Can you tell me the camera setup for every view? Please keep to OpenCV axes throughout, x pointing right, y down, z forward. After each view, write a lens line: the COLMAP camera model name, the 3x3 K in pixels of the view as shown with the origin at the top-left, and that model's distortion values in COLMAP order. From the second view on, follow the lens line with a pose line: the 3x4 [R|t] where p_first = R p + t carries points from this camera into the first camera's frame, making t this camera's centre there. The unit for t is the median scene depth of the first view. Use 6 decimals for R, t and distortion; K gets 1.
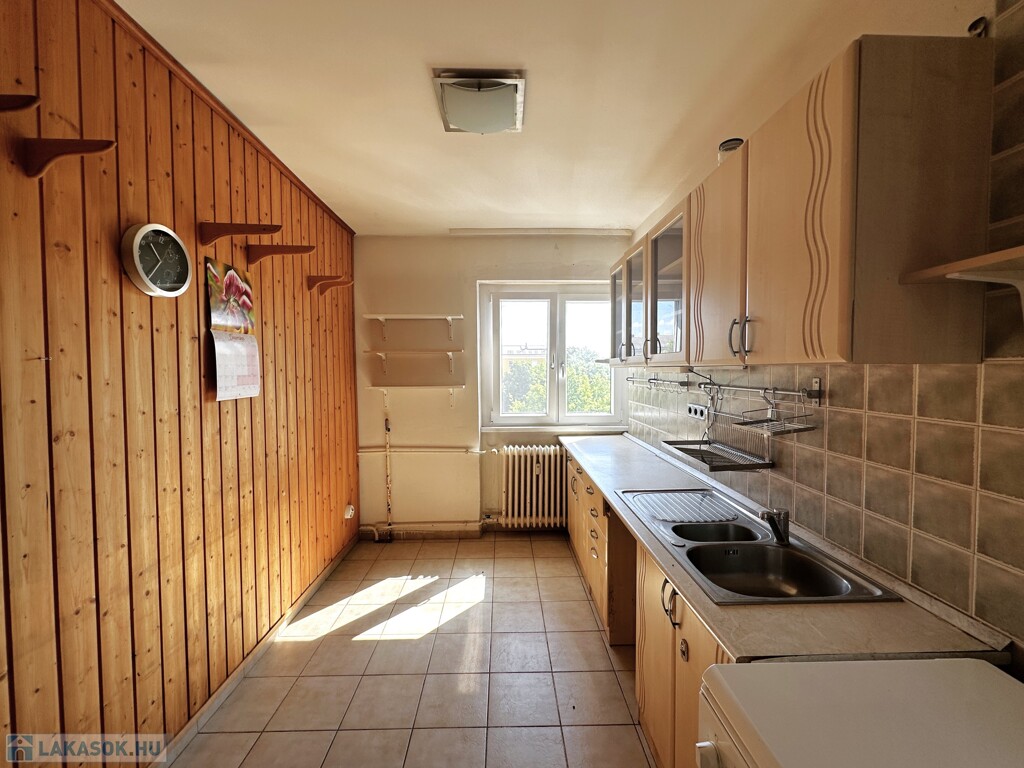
lens RADIAL K [[415.8, 0, 512.0], [0, 415.8, 384.0], [0, 0, 1]] dist [-0.000516, -0.000154]
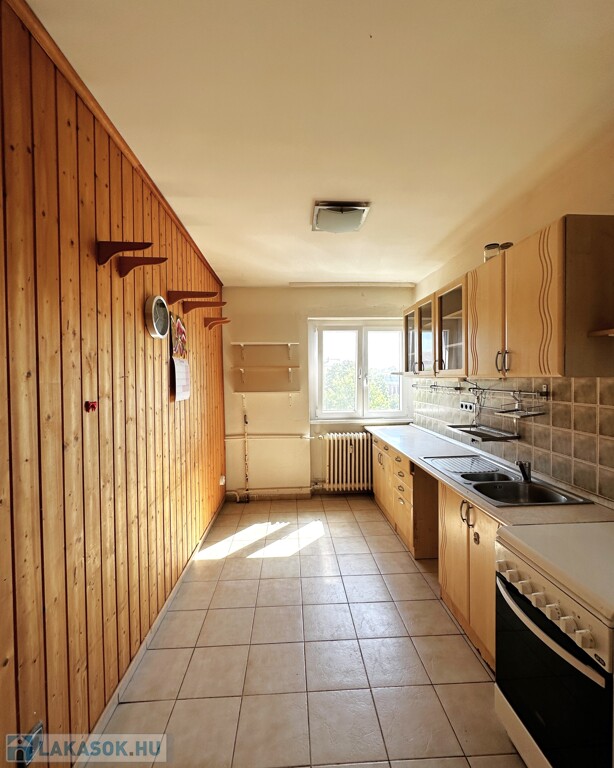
lens RADIAL K [[334.6, 0, 307.0], [0, 334.6, 384.0], [0, 0, 1]] dist [-0.000854, 0.000026]
pose [[0.999599, -0.007220, 0.027363, -0.164475], [0.007727, 0.999800, -0.018470, 0.000789], [-0.027224, 0.018674, 0.999455, -0.203116]]
